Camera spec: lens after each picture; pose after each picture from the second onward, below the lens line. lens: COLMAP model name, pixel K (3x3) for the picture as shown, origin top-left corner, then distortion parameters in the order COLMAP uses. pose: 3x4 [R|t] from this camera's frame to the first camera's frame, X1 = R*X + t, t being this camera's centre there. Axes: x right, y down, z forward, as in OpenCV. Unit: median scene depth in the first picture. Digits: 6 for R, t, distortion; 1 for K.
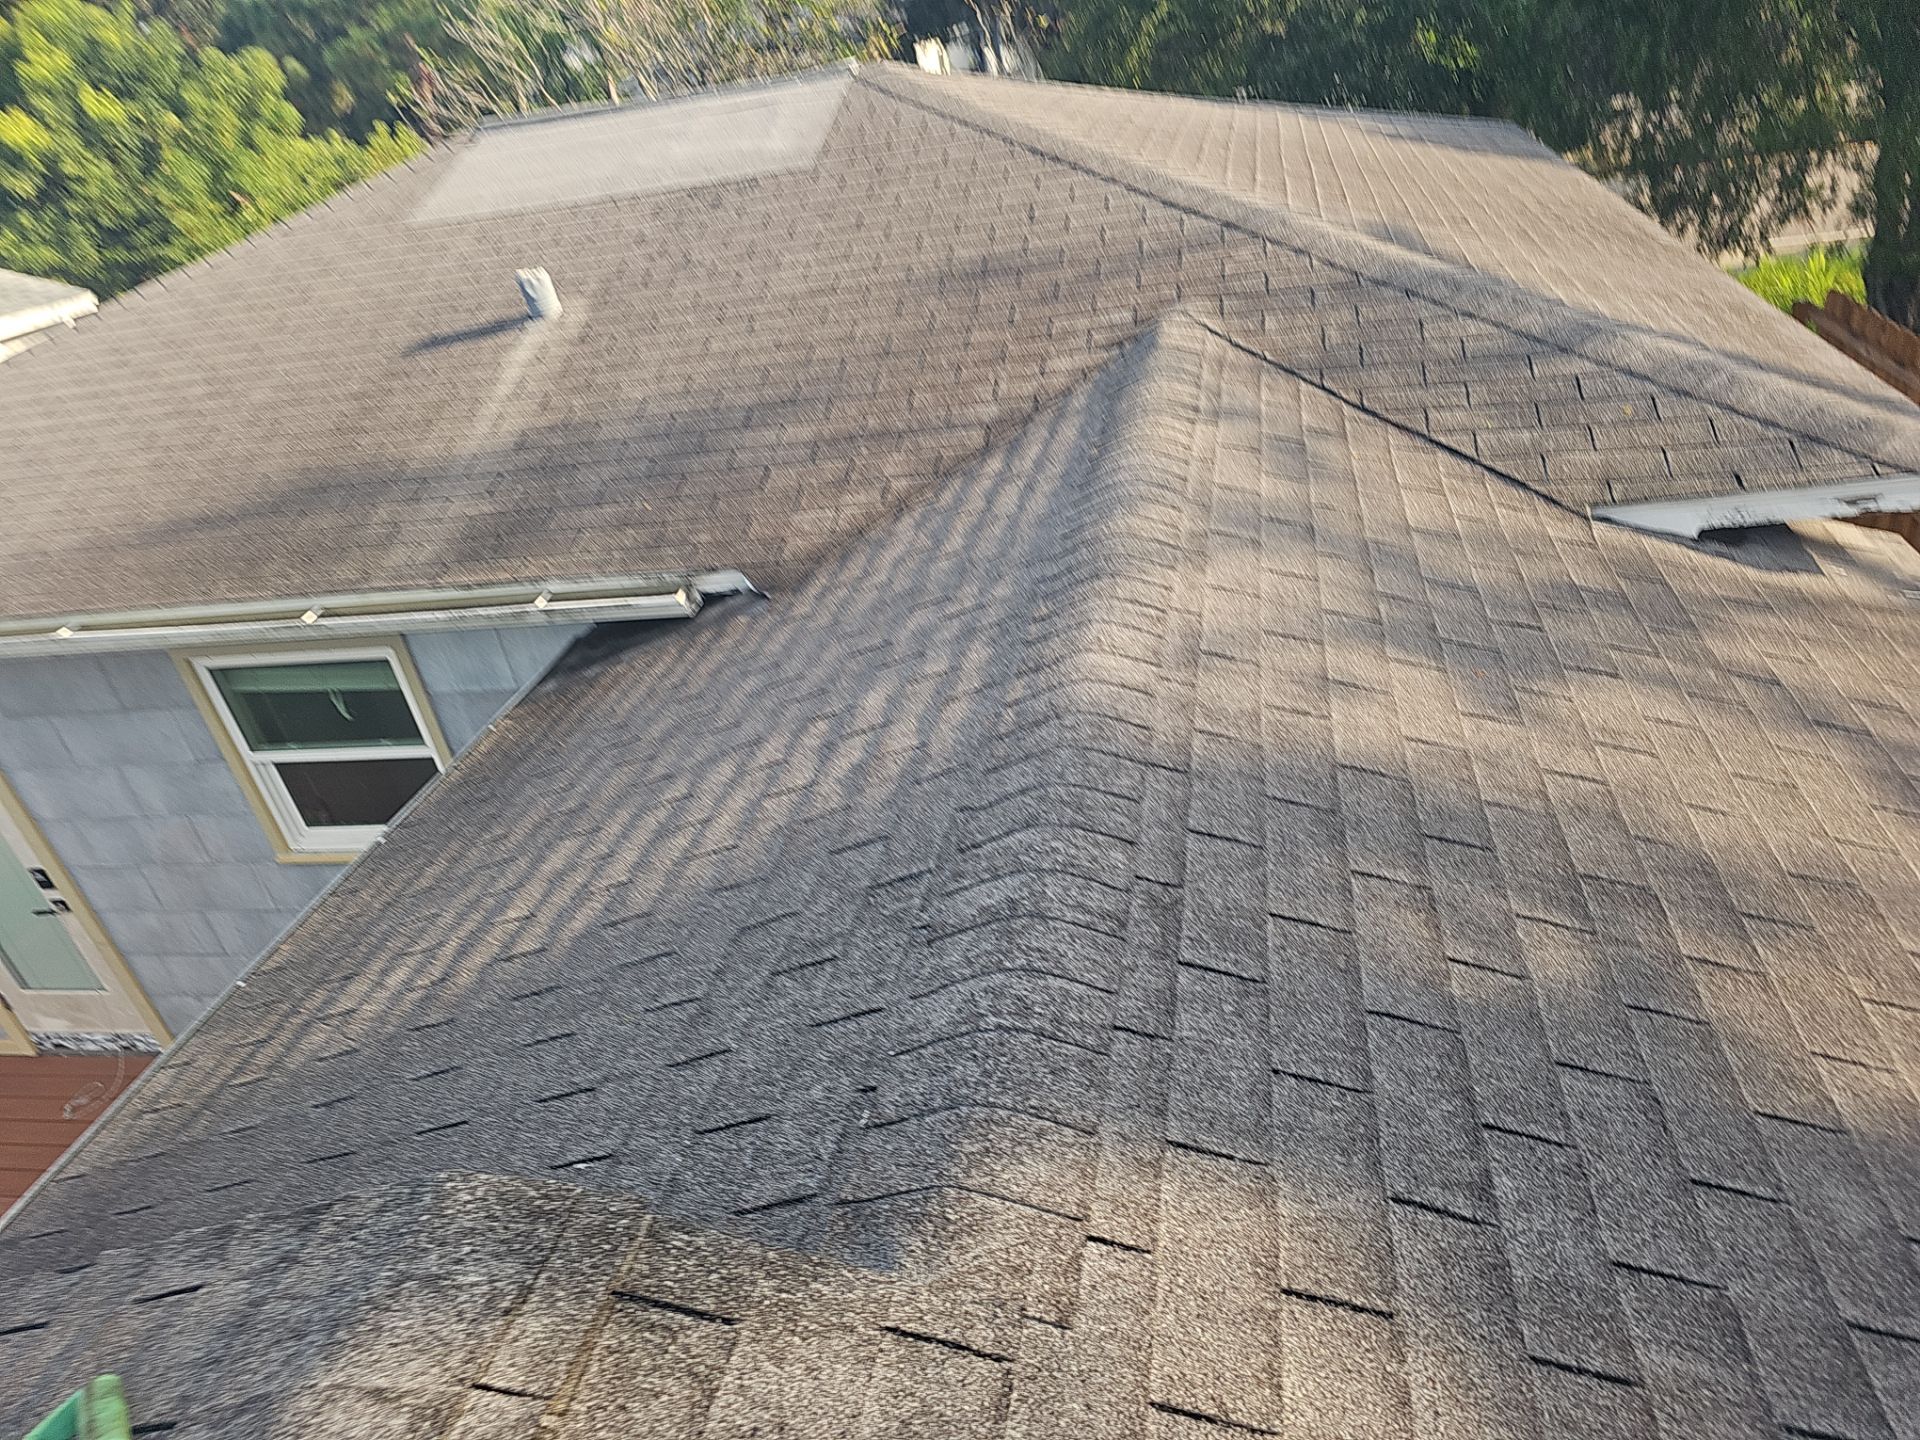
lens RADIAL K [[1274.2, 0, 967.5], [0, 1274.2, 729.6], [0, 0, 1]] dist [0.033327, -0.021940]
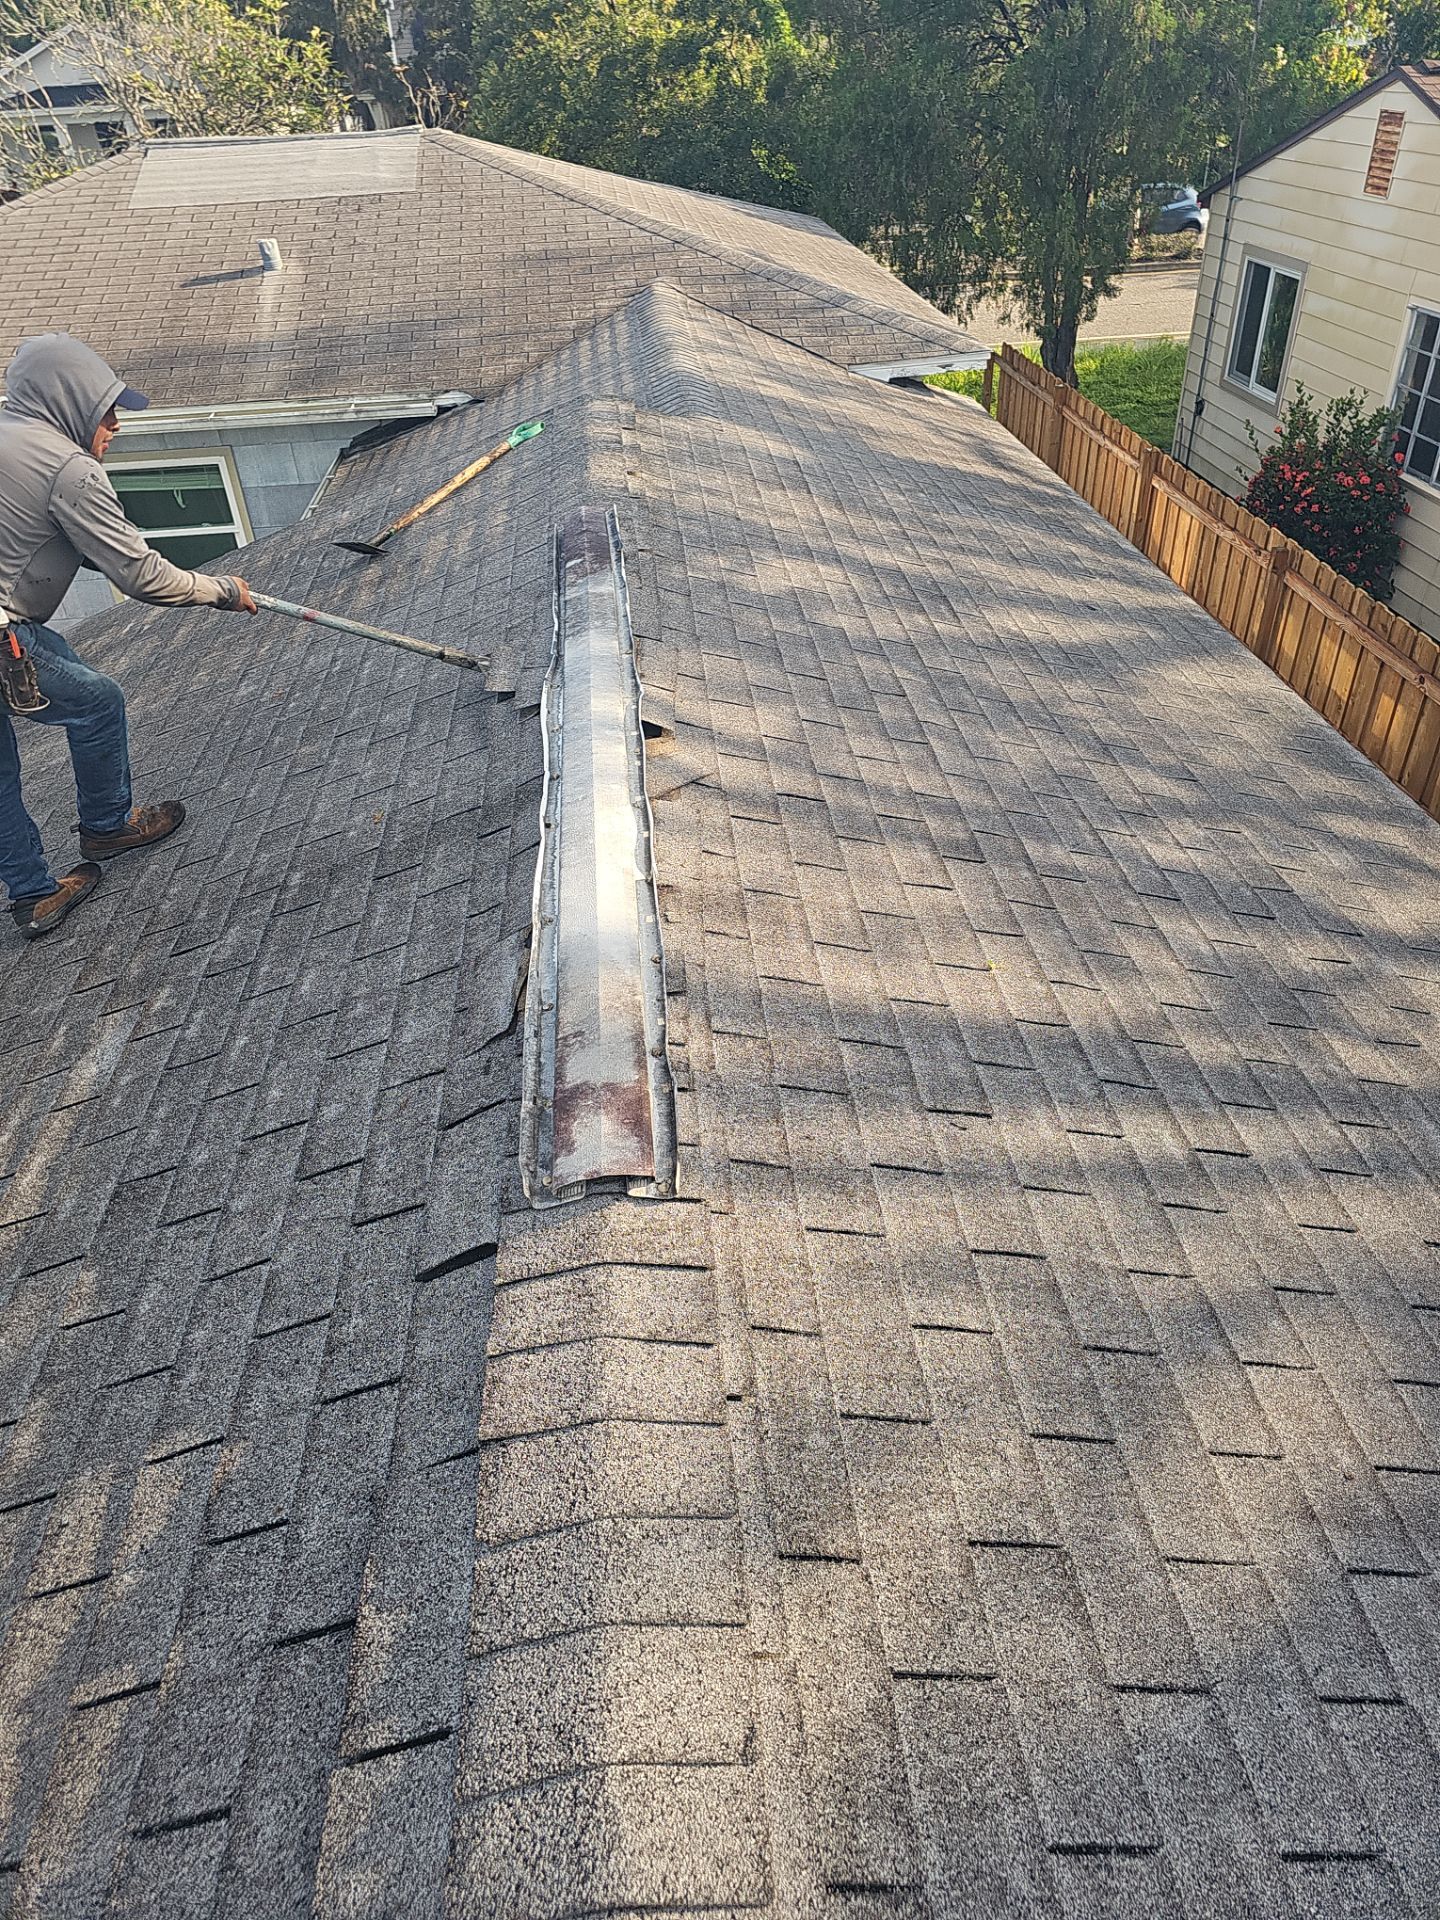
lens RADIAL K [[1274.2, 0, 732.5], [0, 1274.2, 965.2], [0, 0, 1]] dist [0.033327, -0.021940]
pose [[0.952433, -0.078735, 0.294402, -0.384475], [0.054162, 0.994402, 0.090722, 0.535693], [-0.299897, -0.070461, 0.951366, -0.971083]]
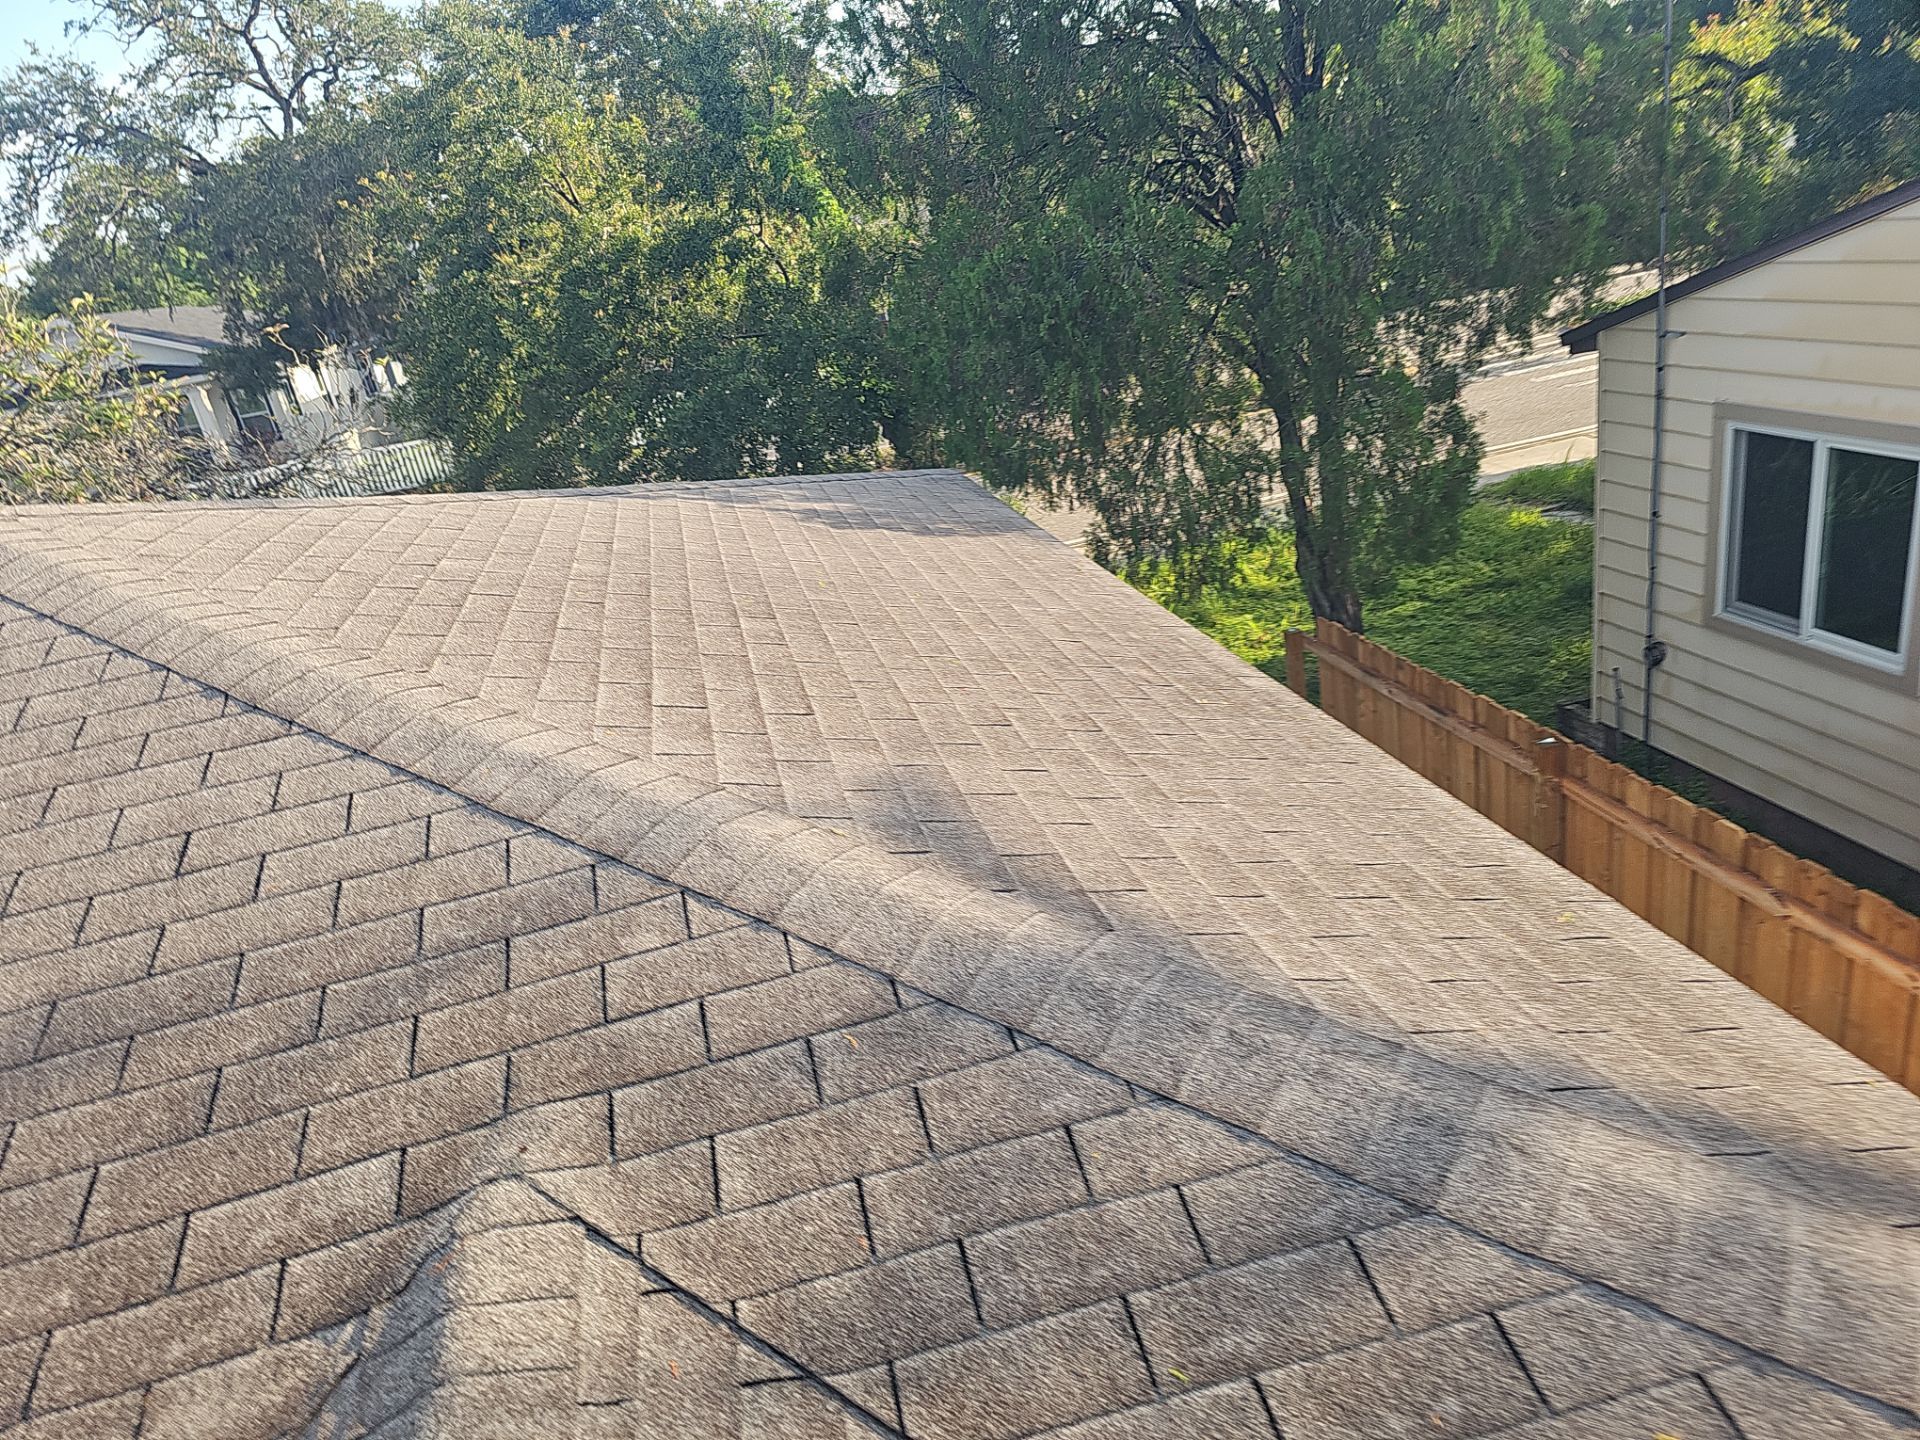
lens RADIAL K [[1274.2, 0, 952.3], [0, 1274.2, 732.4], [0, 0, 1]] dist [0.033327, -0.021940]
pose [[0.914601, -0.156456, 0.372862, 0.158731], [0.225561, 0.962718, -0.149318, -0.354512], [-0.335599, 0.220670, 0.915794, 0.526637]]
